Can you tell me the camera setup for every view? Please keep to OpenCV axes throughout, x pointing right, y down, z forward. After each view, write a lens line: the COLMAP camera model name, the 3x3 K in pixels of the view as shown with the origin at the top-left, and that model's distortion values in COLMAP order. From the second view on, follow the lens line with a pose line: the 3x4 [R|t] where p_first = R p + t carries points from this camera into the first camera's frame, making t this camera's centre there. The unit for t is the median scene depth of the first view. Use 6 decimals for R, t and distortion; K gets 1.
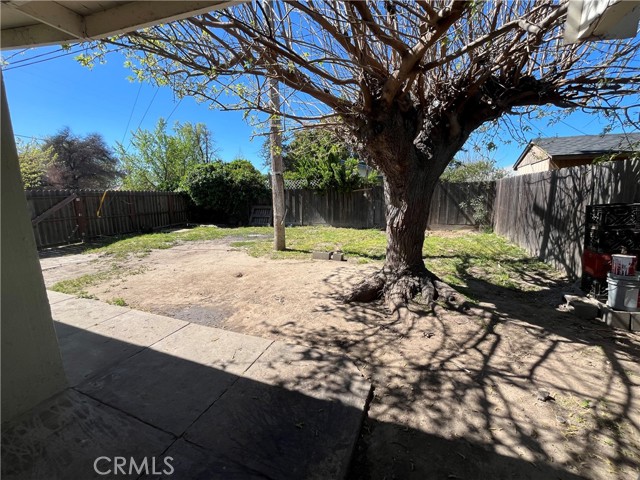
lens RADIAL K [[259.2, 0, 320.3], [0, 259.2, 239.3], [0, 0, 1]] dist [-0.002337, -0.000305]
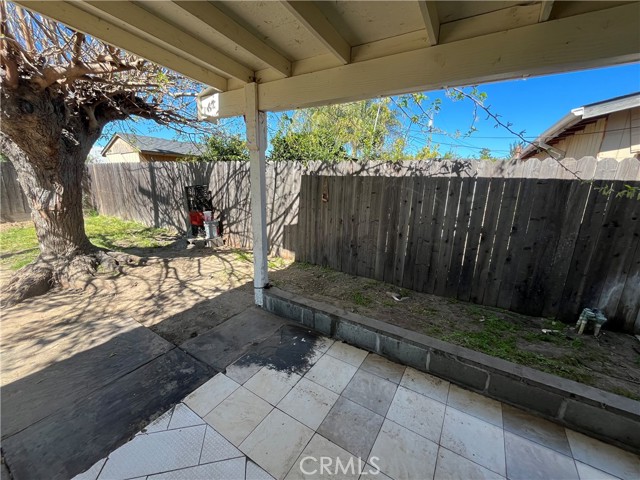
lens RADIAL K [[259.2, 0, 318.7], [0, 259.2, 240.4], [0, 0, 1]] dist [-0.002337, -0.000305]
pose [[0.173928, -0.204355, 0.963321, -0.609975], [0.144989, 0.972884, 0.180205, 0.041095], [-0.974026, 0.108329, 0.198841, -0.201640]]
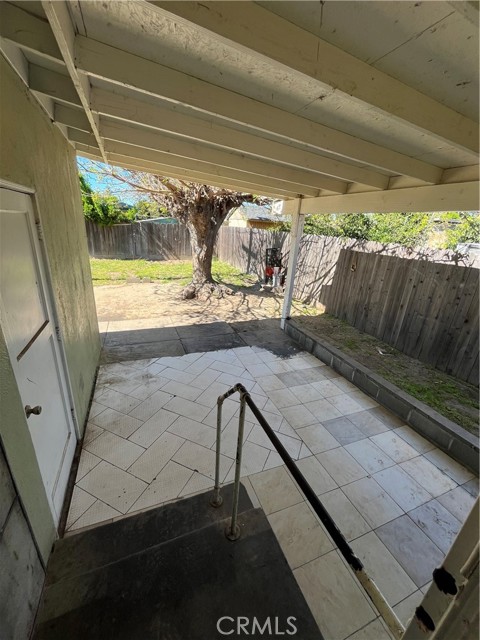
lens RADIAL K [[259.2, 0, 240.8], [0, 259.2, 322.5], [0, 0, 1]] dist [-0.002337, -0.000305]
pose [[0.717450, -0.183722, 0.671946, -1.081930], [0.044808, 0.974768, 0.218677, 0.010896], [-0.695168, -0.126781, 0.707579, -0.786230]]
